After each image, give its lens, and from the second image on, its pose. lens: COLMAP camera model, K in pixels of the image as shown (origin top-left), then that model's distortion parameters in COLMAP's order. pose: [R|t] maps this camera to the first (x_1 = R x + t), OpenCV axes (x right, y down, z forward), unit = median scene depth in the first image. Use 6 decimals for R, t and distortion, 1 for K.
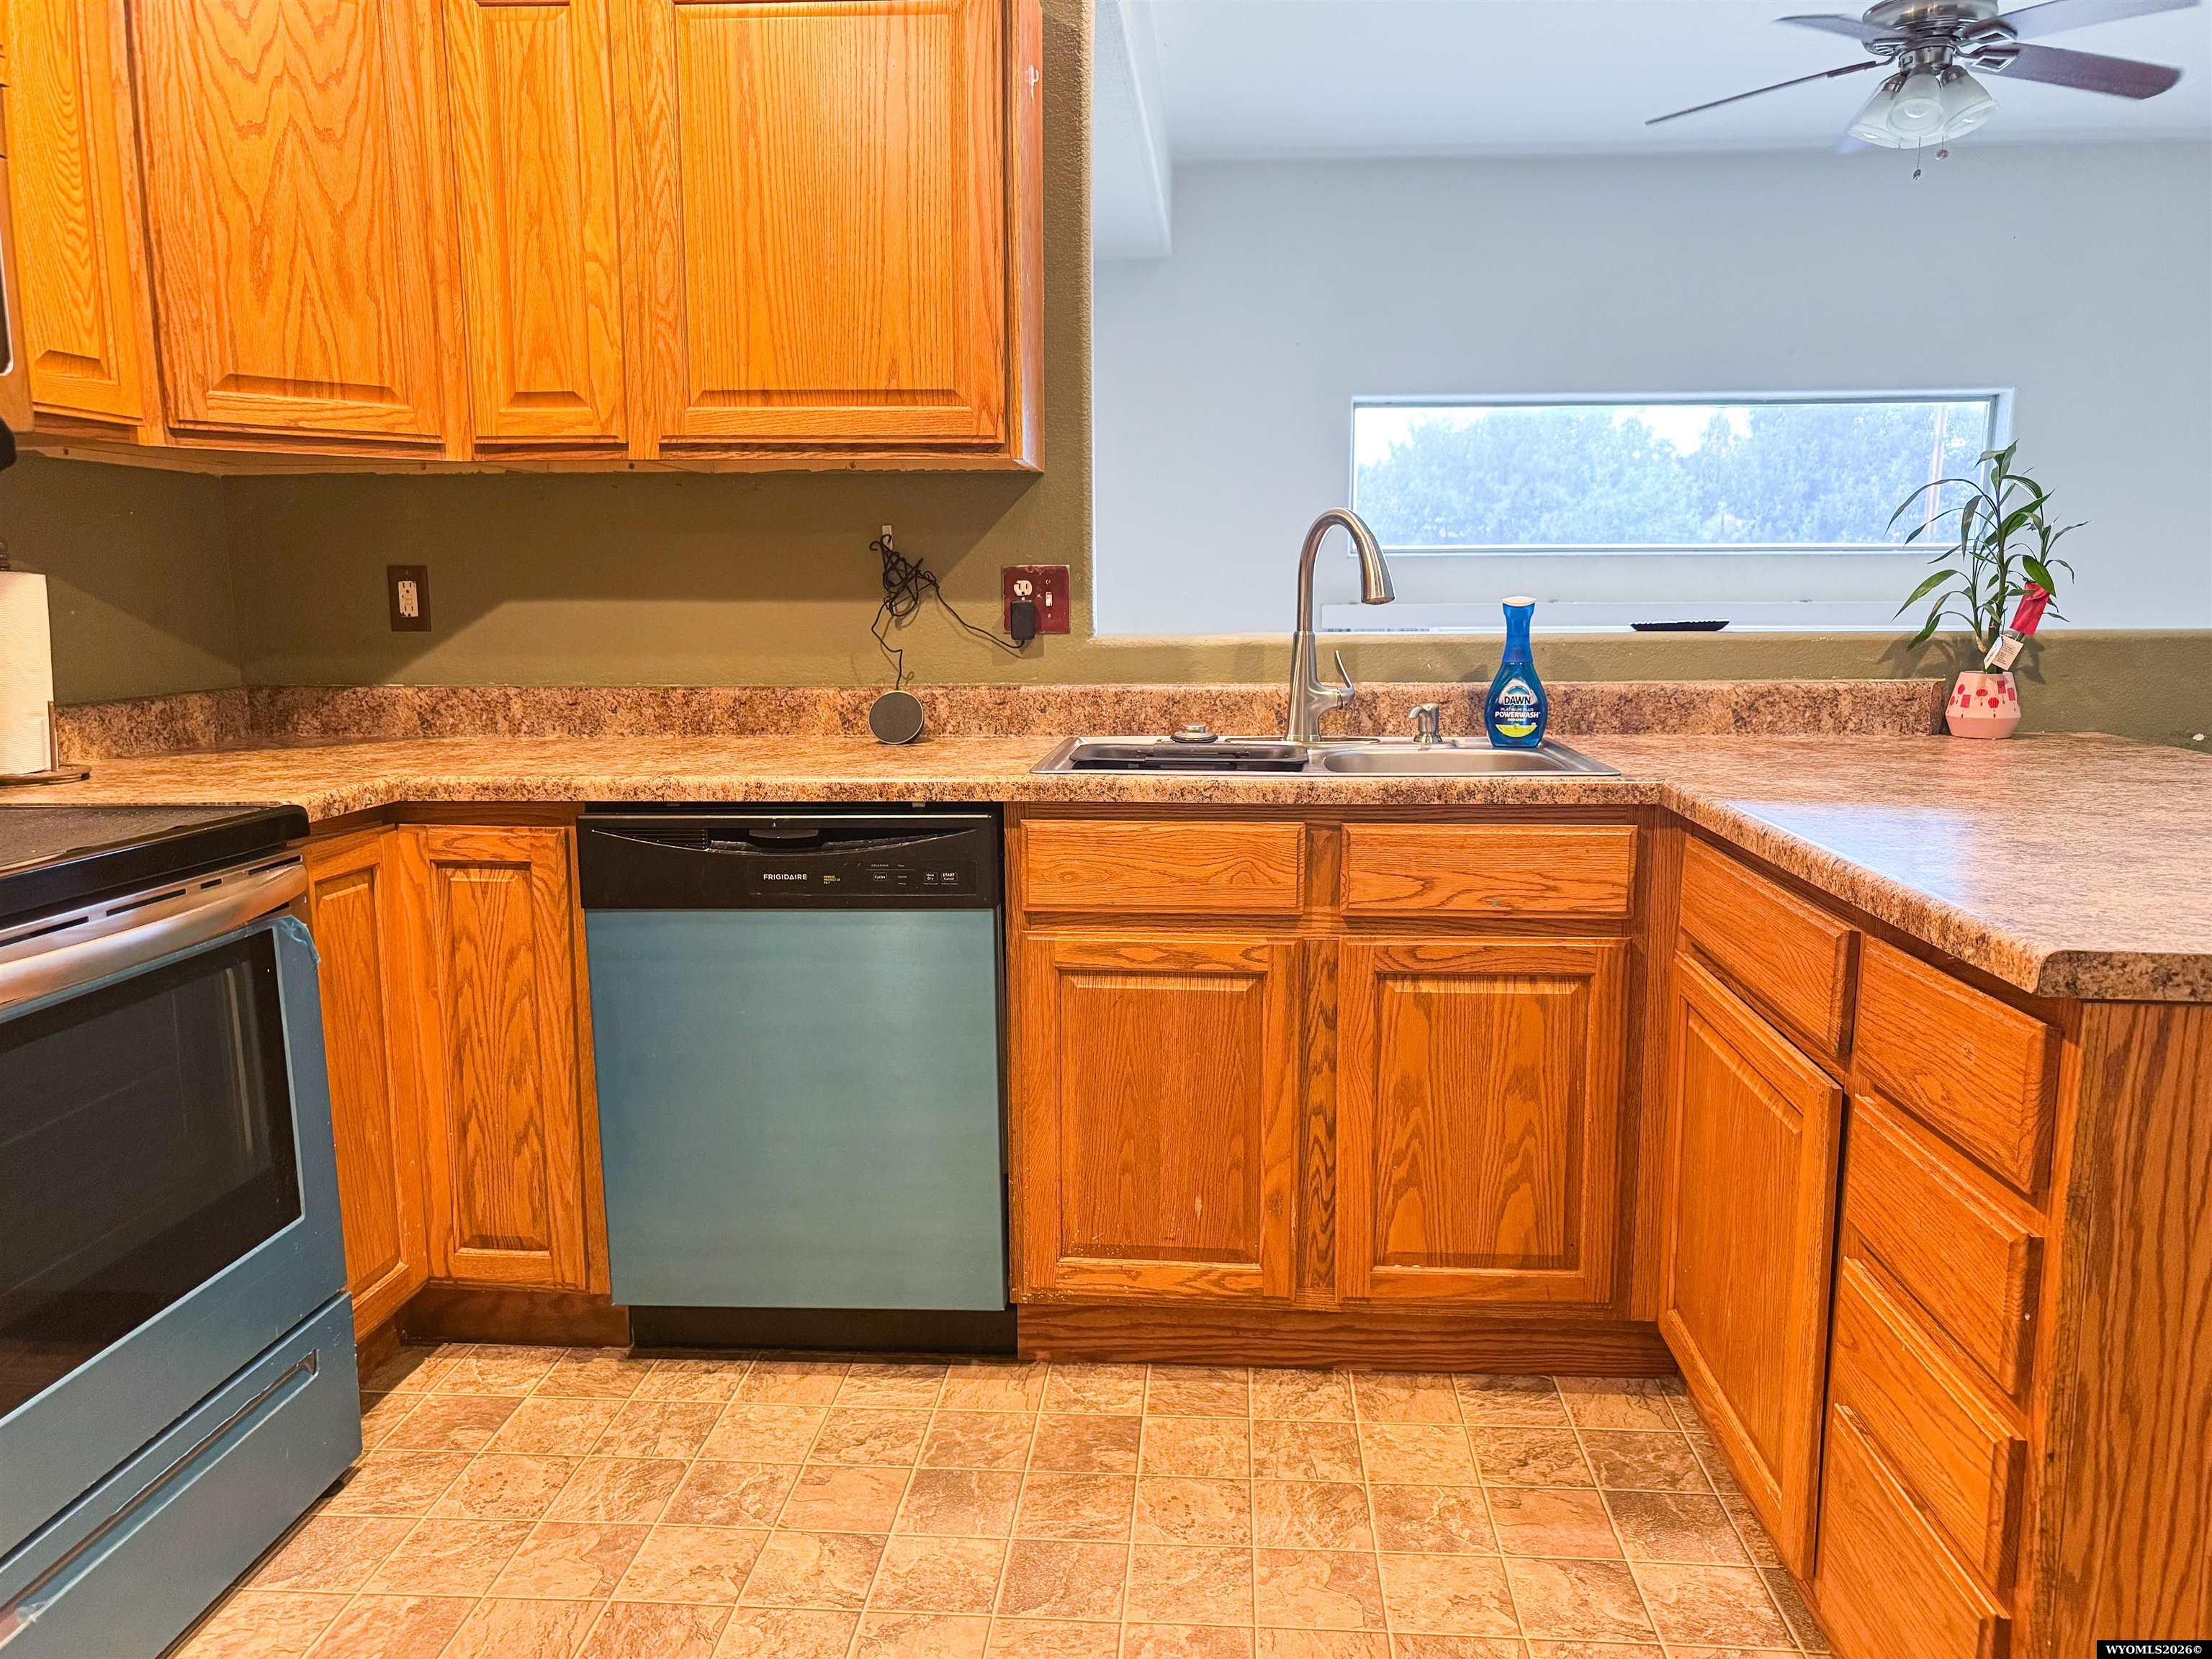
lens RADIAL K [[1550.2, 0, 1102.2], [0, 1550.2, 833.4], [0, 0, 1]] dist [0.006173, -0.014484]
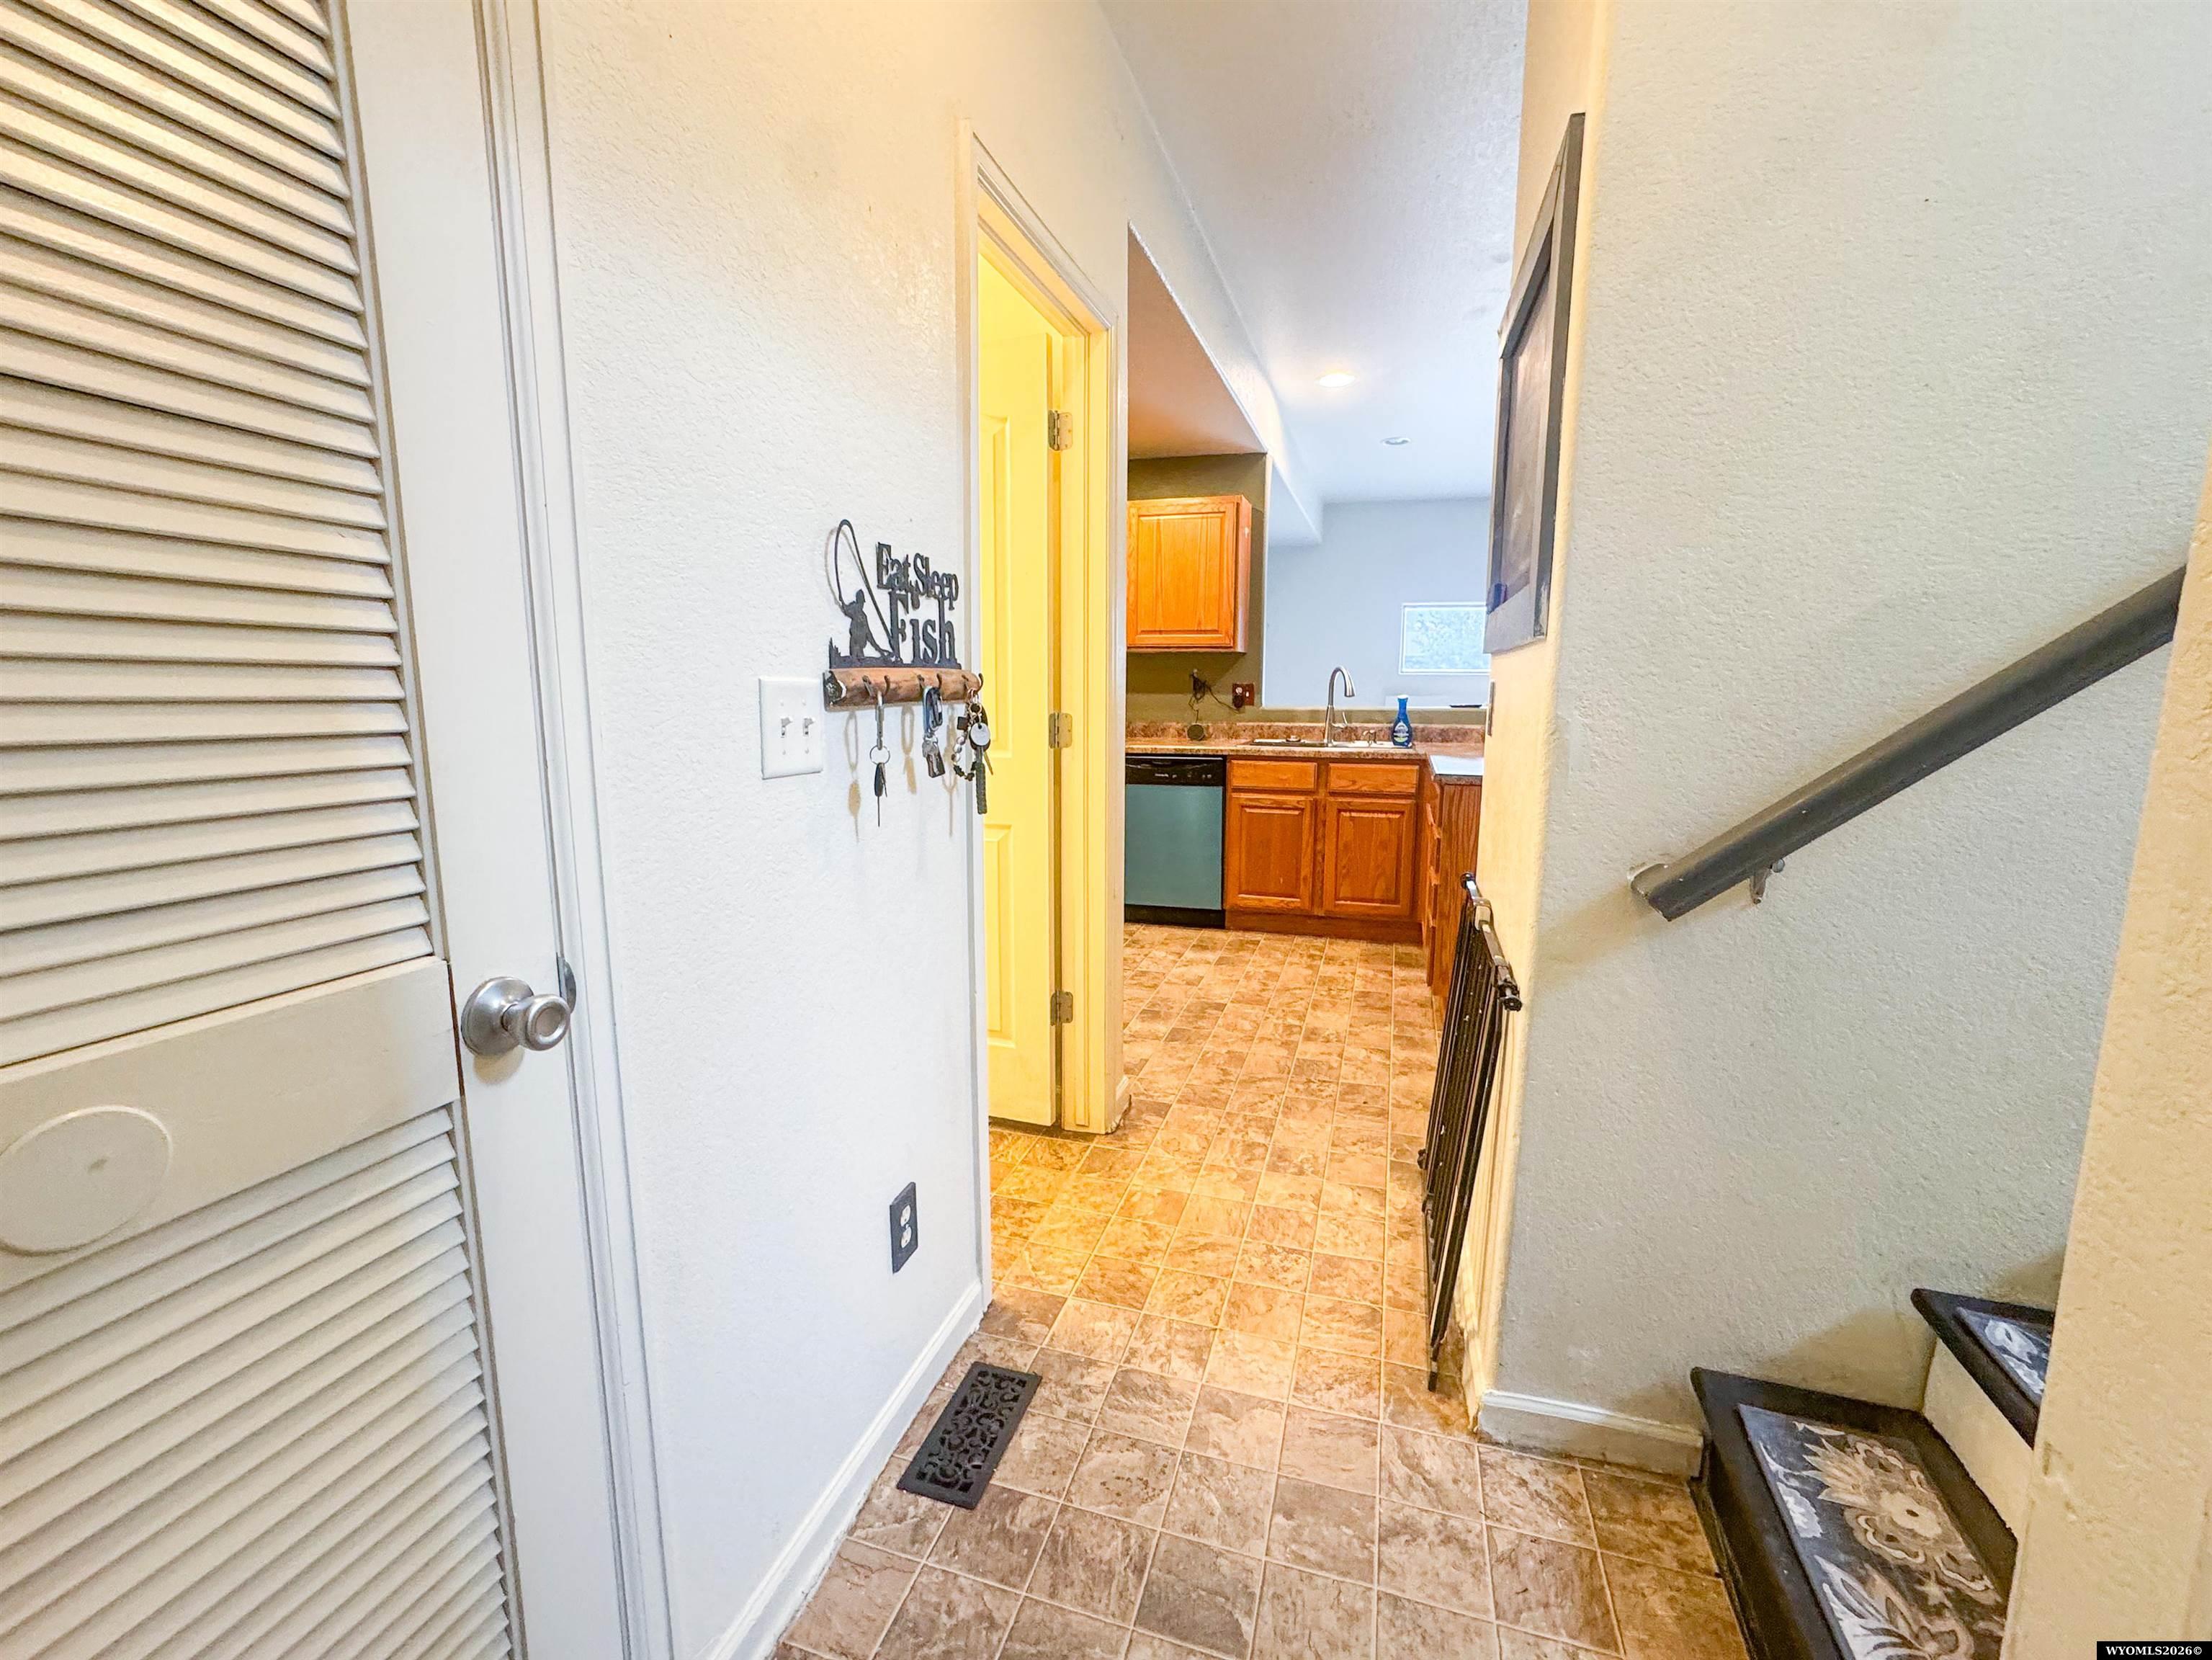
lens RADIAL K [[893.0, 0, 1107.7], [0, 893.0, 821.8], [0, 0, 1]] dist [-0.001362, -0.000015]
pose [[0.974349, 0.041508, -0.221180, 0.116017], [-0.041851, 0.999119, 0.003139, 0.125802], [0.221115, 0.006198, 0.975228, -0.921576]]
